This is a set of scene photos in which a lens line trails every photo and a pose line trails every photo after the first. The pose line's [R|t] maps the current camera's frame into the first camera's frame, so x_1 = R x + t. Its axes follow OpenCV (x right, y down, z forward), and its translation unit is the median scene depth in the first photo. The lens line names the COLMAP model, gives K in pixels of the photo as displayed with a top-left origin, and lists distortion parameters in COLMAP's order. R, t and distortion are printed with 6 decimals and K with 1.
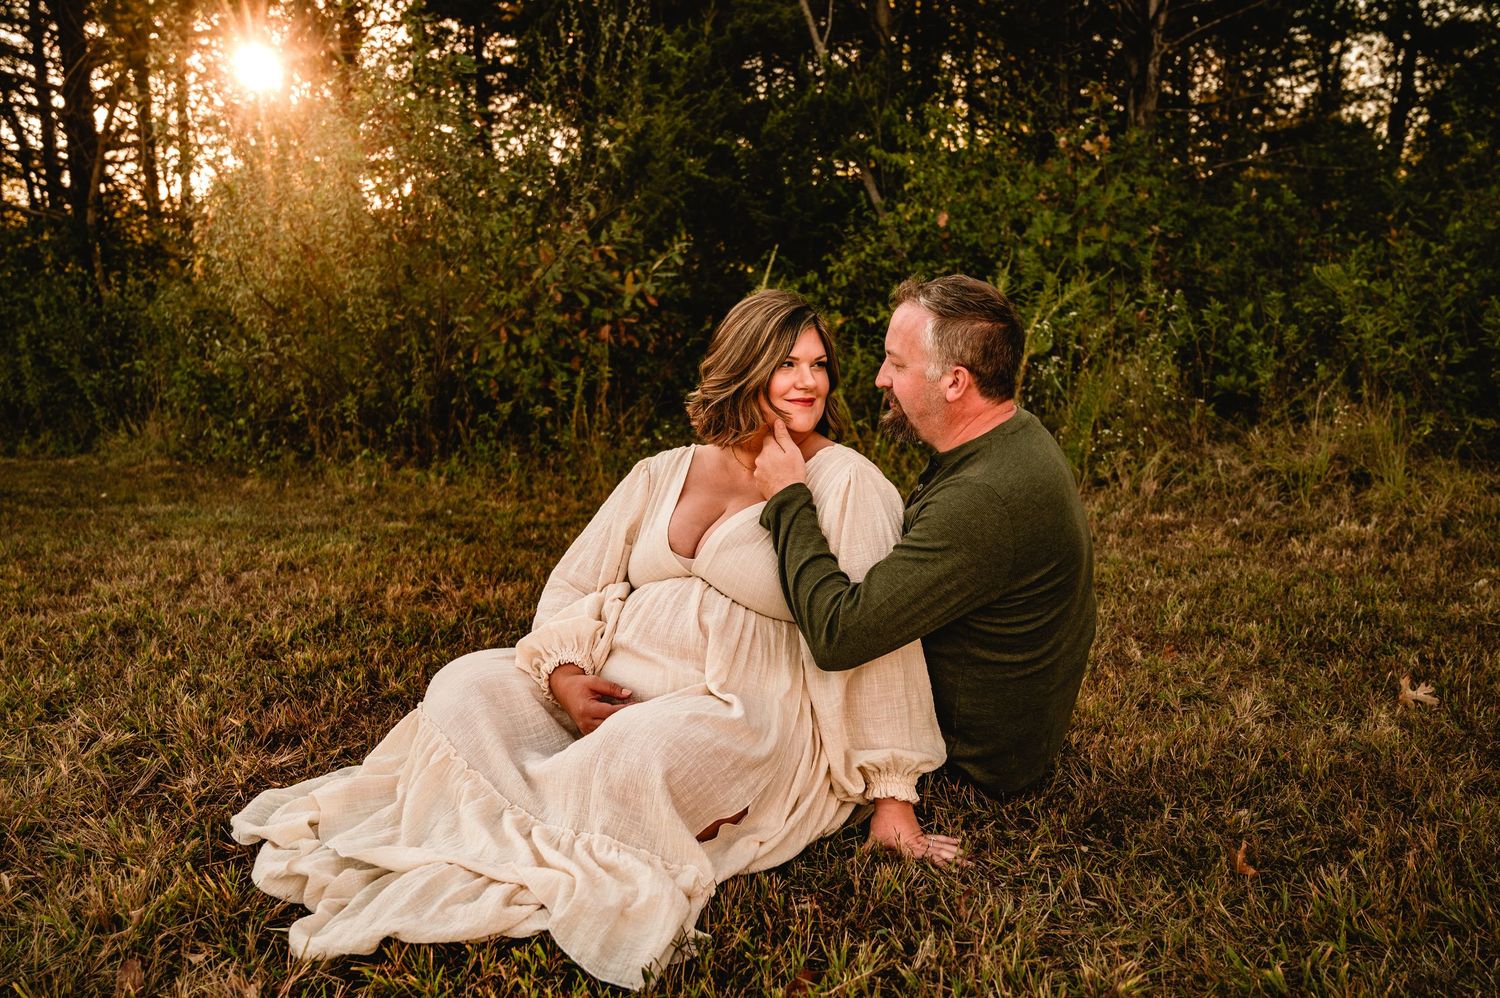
lens RADIAL K [[1336.6, 0, 738.5], [0, 1336.6, 492.7], [0, 0, 1]] dist [0.010521, -0.011142]
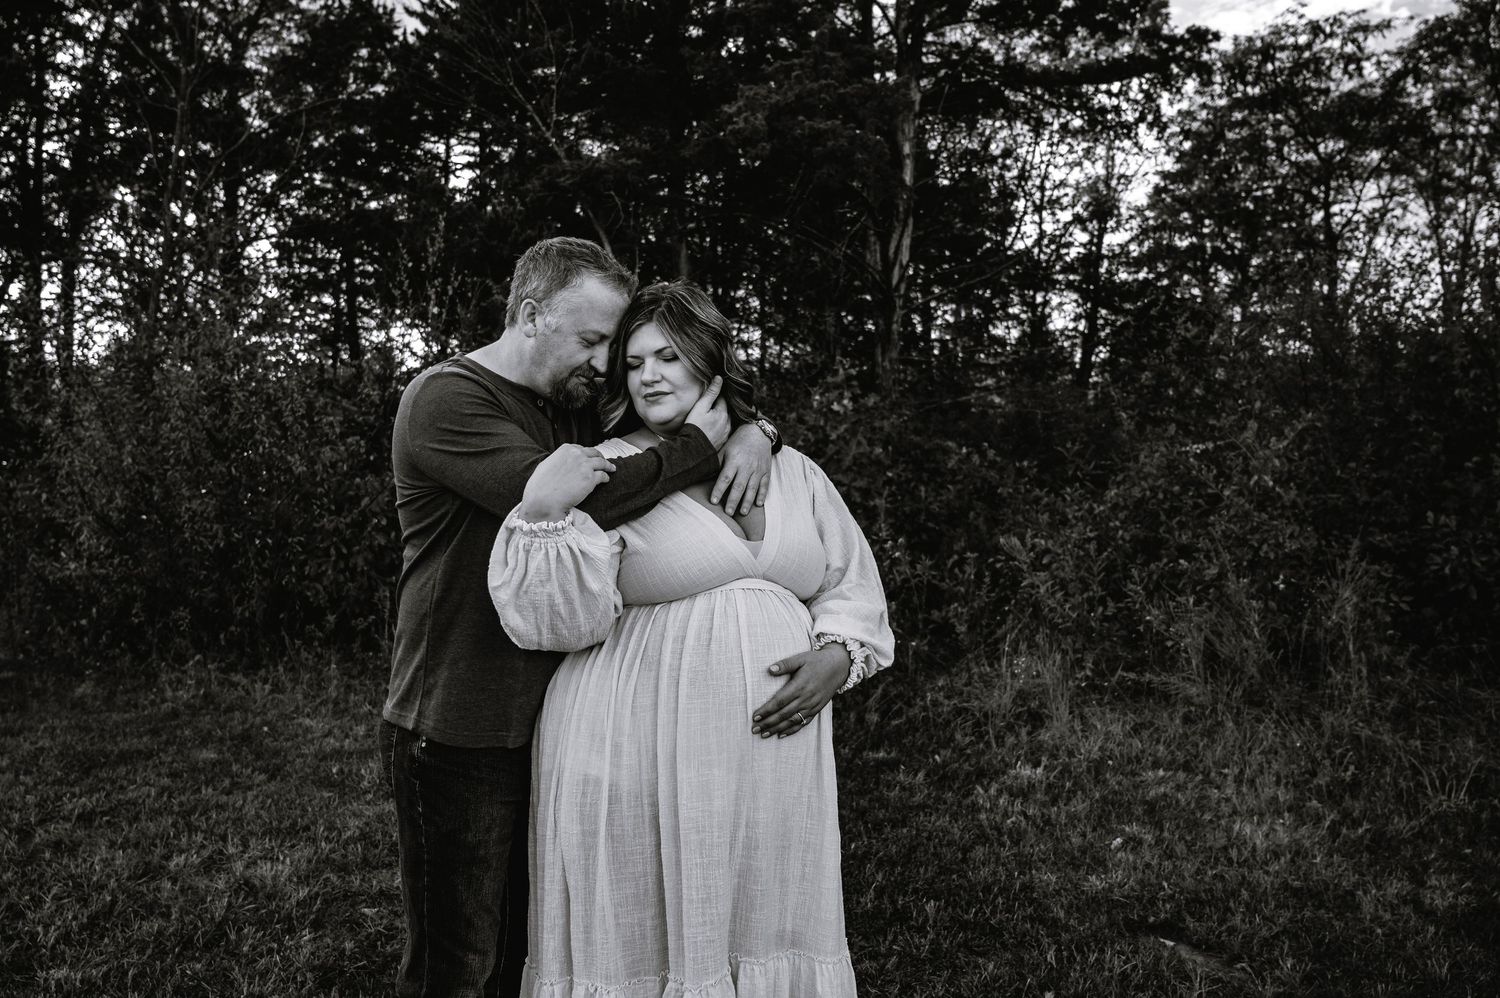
lens RADIAL K [[1109.0, 0, 757.7], [0, 1109.0, 497.9], [0, 0, 1]] dist [-0.005520, 0.005968]
pose [[0.988372, 0.021320, 0.150556, 0.039351], [-0.008430, 0.996282, -0.085741, -0.088930], [-0.151824, 0.083474, 0.984876, 0.013509]]
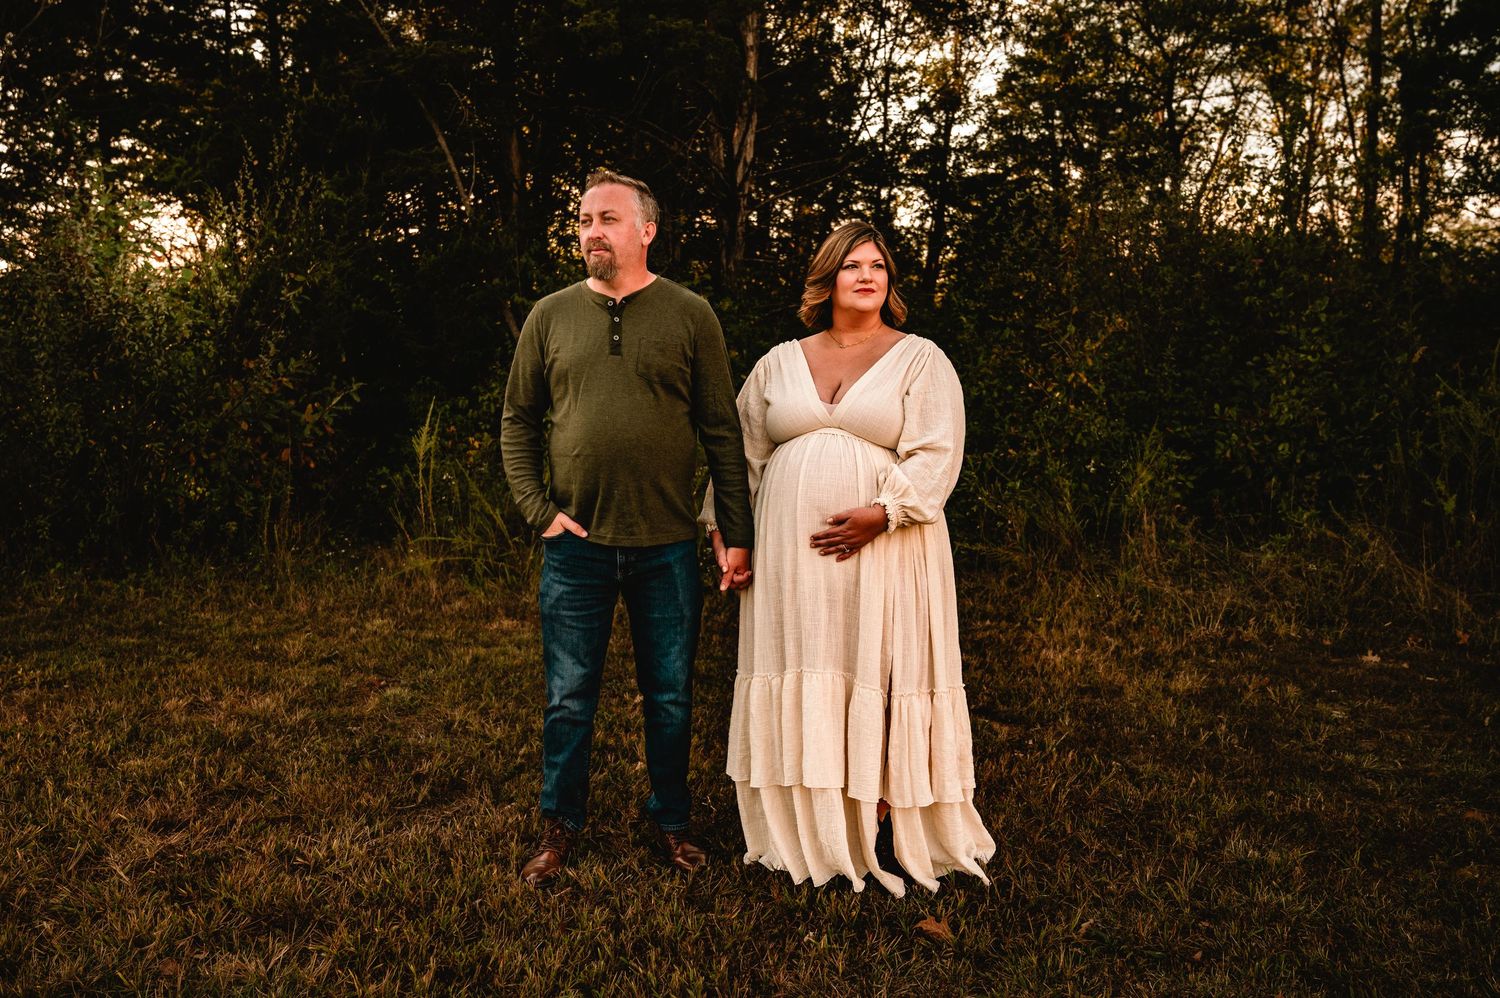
lens RADIAL K [[1349.5, 0, 729.7], [0, 1349.5, 520.2], [0, 0, 1]] dist [0.011991, 0.001029]
pose [[0.958718, -0.008299, 0.284237, -0.067853], [0.012335, 0.999847, -0.012411, -0.047496], [-0.284090, 0.015405, 0.958674, -0.227493]]
